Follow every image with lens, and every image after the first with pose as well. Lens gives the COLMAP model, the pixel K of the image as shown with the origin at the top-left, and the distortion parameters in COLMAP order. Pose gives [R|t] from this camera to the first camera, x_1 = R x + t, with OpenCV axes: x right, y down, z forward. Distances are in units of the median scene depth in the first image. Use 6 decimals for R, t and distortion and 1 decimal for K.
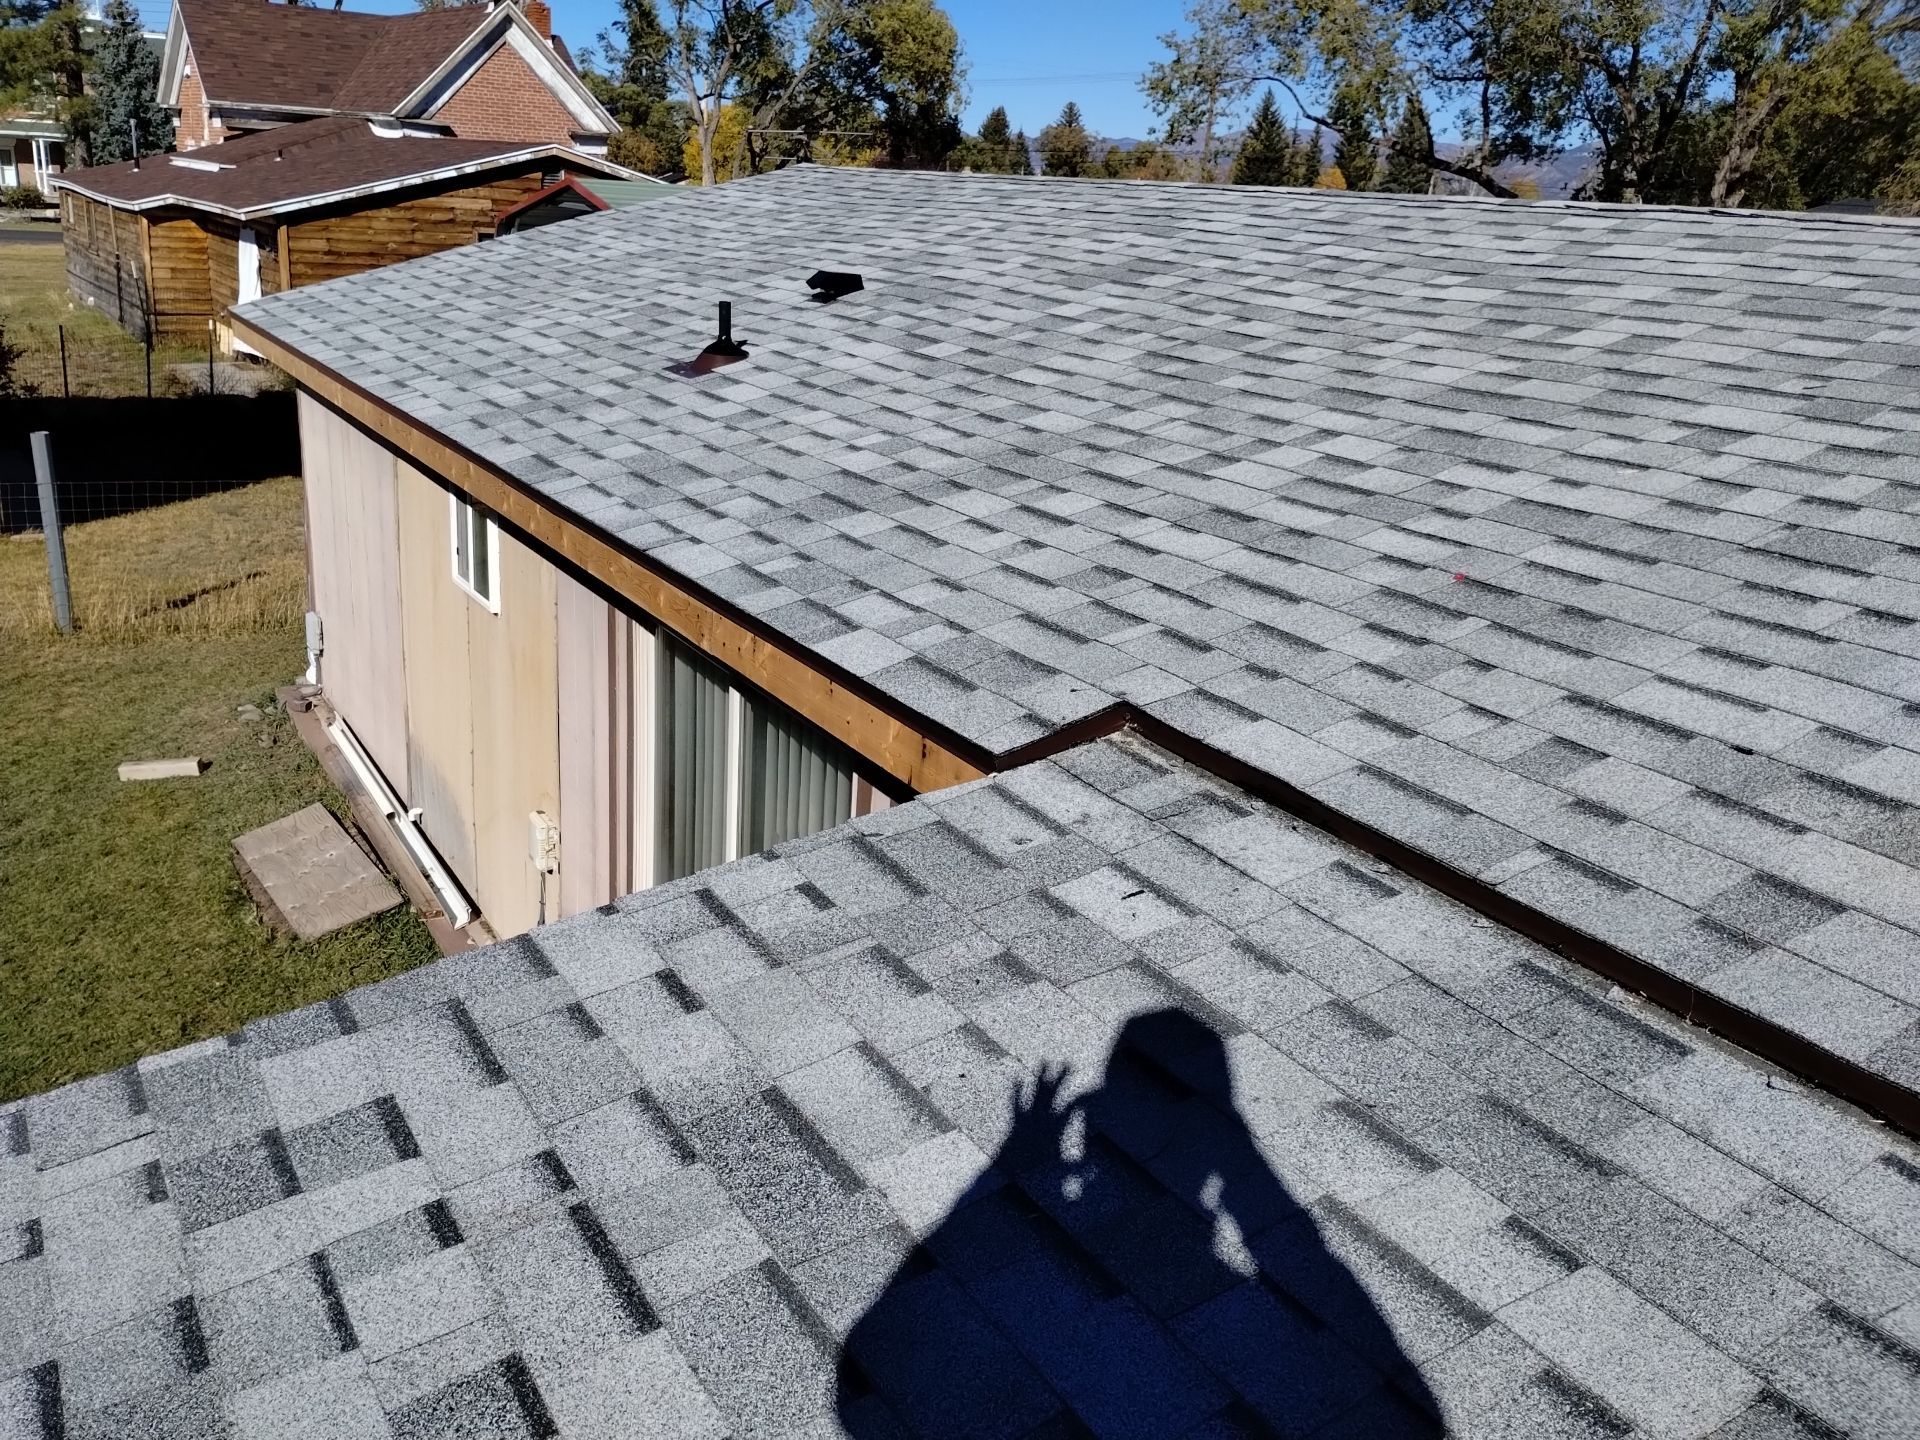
lens RADIAL K [[1603.1, 0, 960.0], [0, 1603.1, 720.0], [0, 0, 1]] dist [0.054045, -0.054796]
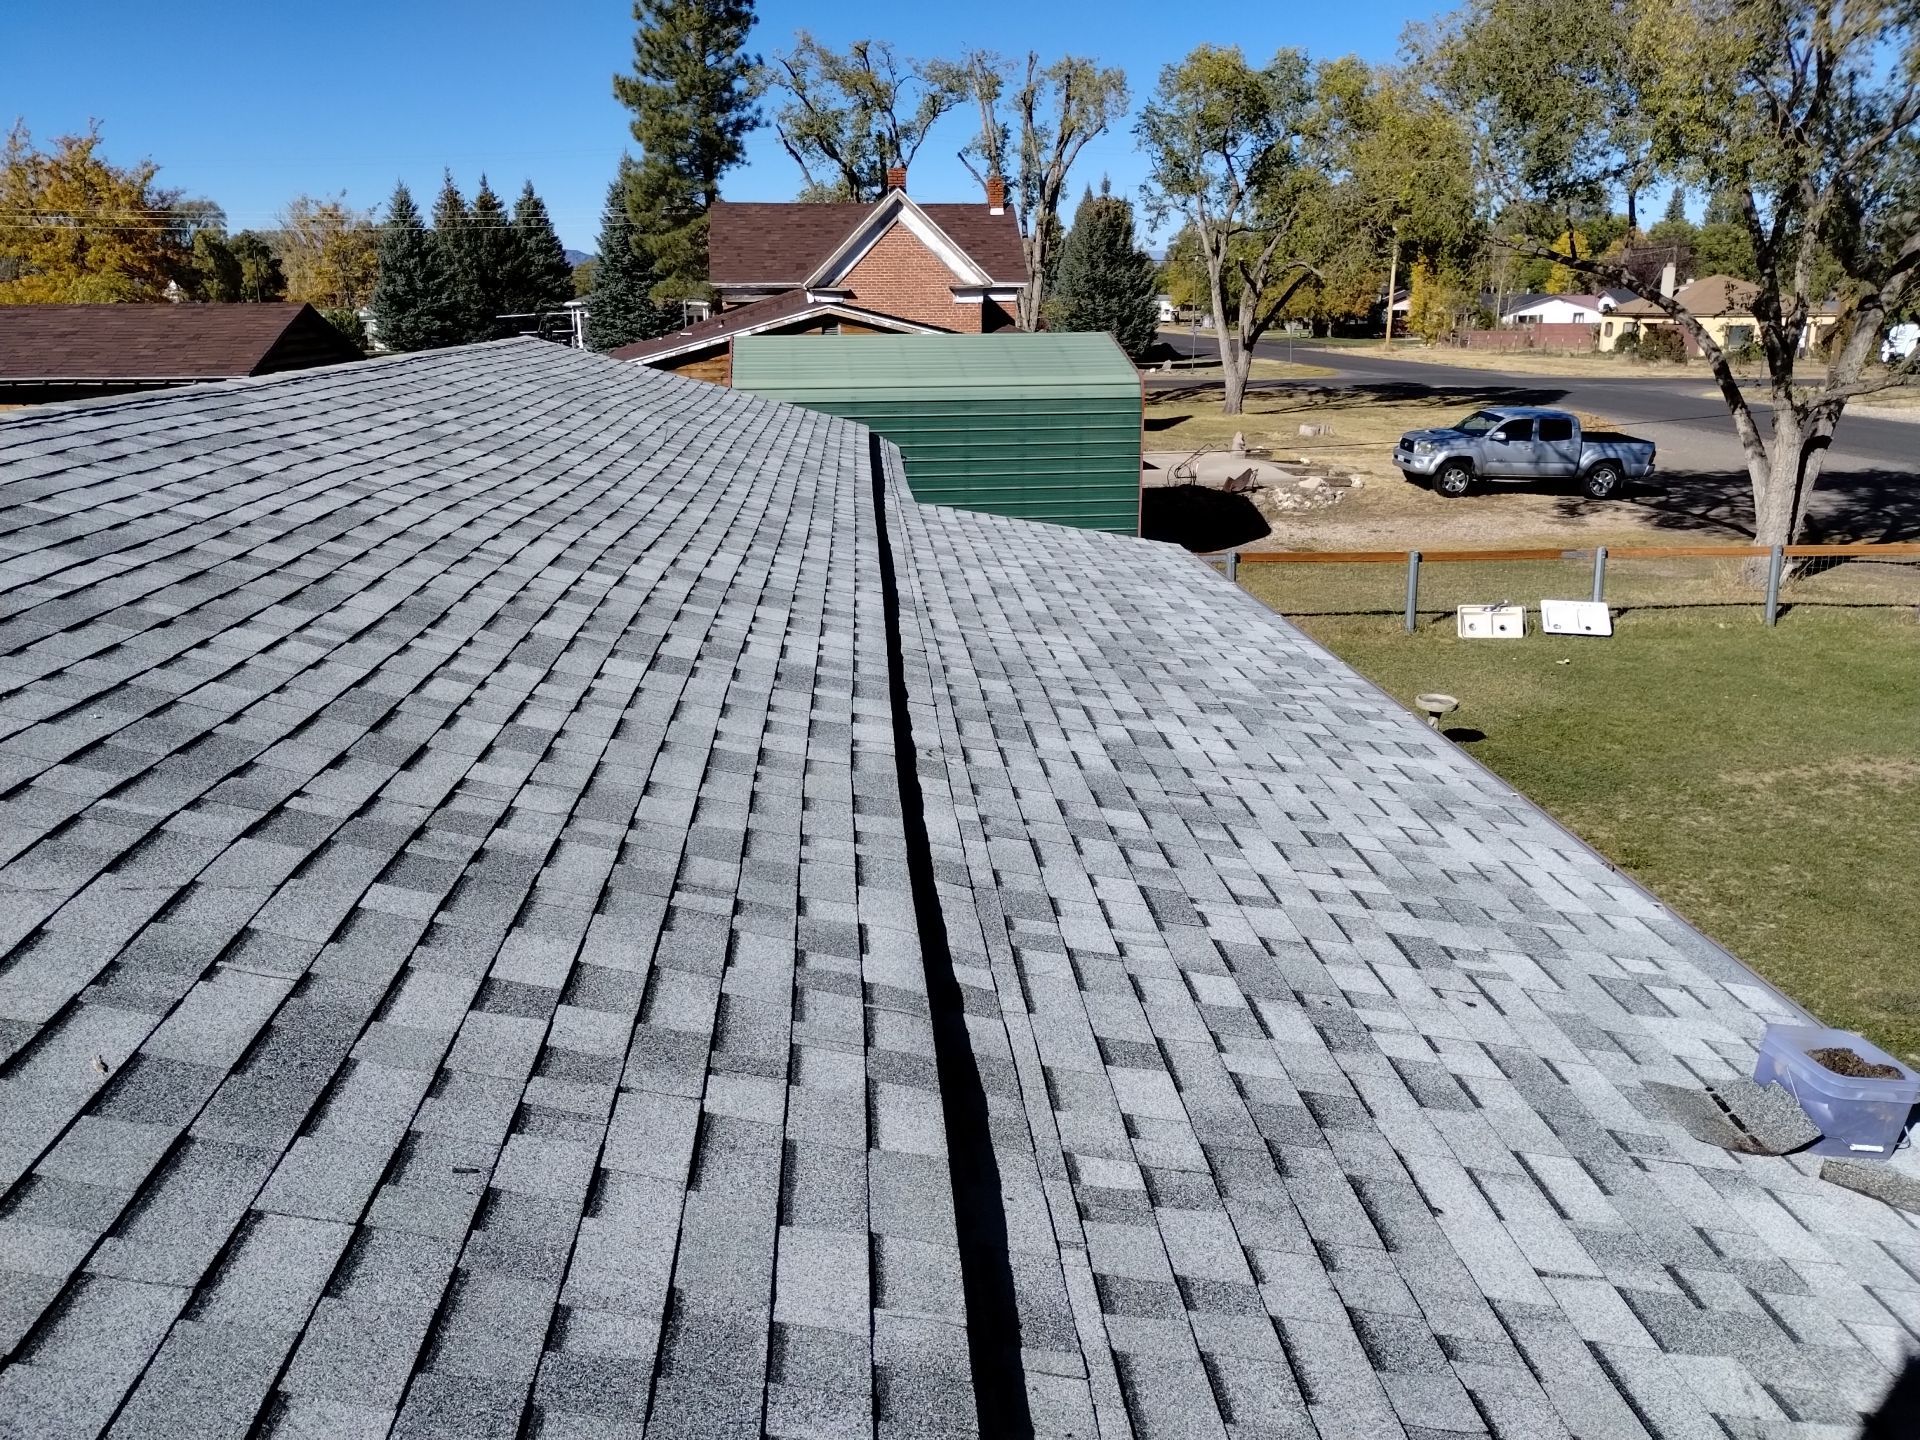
lens RADIAL K [[1593.4, 0, 960.0], [0, 1593.4, 720.0], [0, 0, 1]] dist [0.063788, -0.080141]
pose [[0.885263, 0.055424, -0.461777, 0.353538], [-0.086461, 0.995179, -0.046307, 0.015627], [0.456984, 0.080919, 0.885786, -0.036911]]
